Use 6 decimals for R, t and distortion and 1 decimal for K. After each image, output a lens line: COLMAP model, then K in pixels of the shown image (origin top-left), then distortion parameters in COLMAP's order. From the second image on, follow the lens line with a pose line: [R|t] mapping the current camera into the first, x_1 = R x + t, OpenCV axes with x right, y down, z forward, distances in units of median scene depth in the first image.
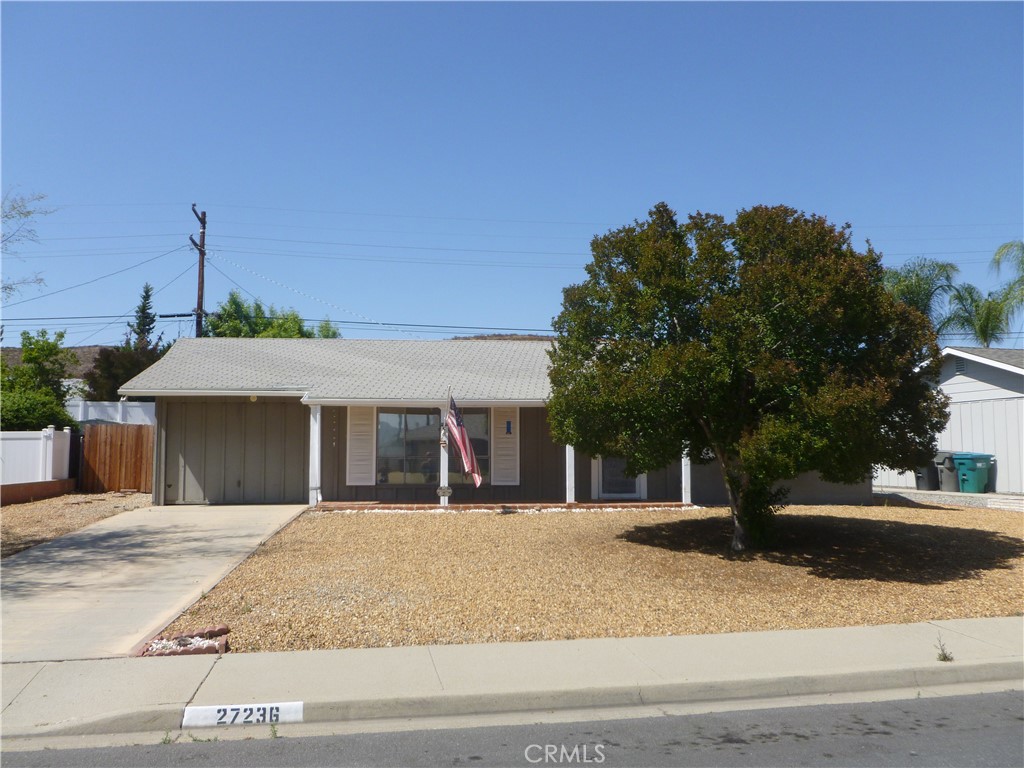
lens RADIAL K [[886.5, 0, 513.0], [0, 886.5, 383.3], [0, 0, 1]] dist [-0.021856, -0.018054]
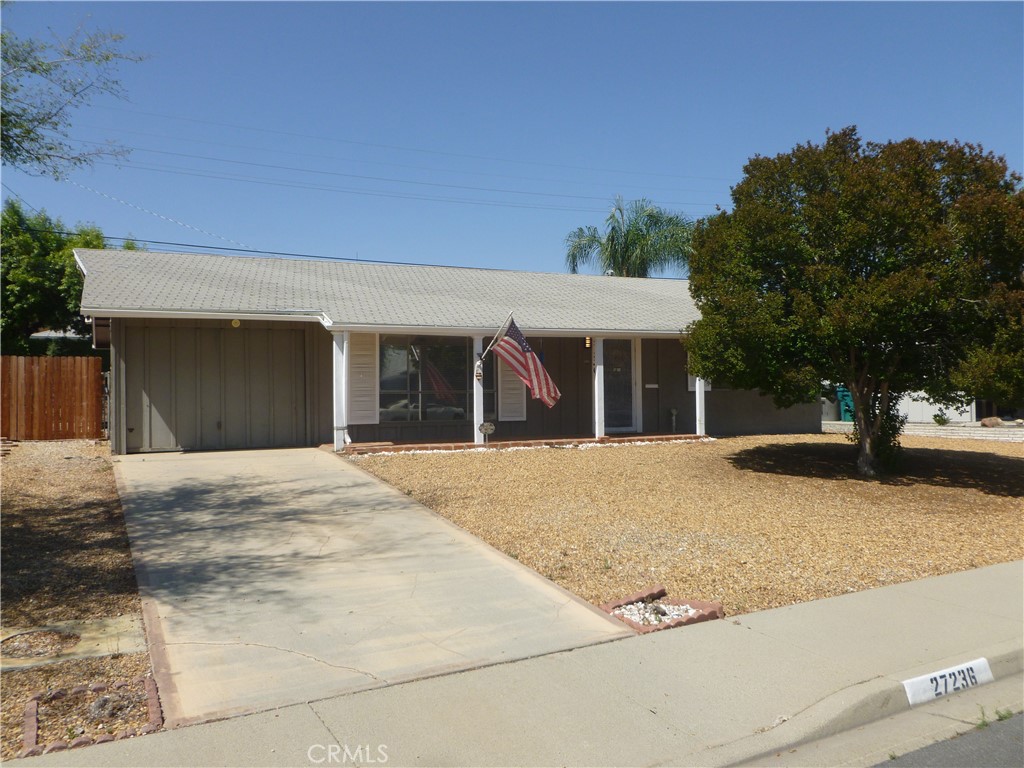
lens RADIAL K [[886.5, 0, 511.7], [0, 886.5, 382.7], [0, 0, 1]] dist [-0.021856, -0.018054]
pose [[0.936891, -0.004352, 0.349596, -0.363641], [-0.019290, 0.997756, 0.064119, 0.015746], [-0.349090, -0.066816, 0.934704, 0.137491]]
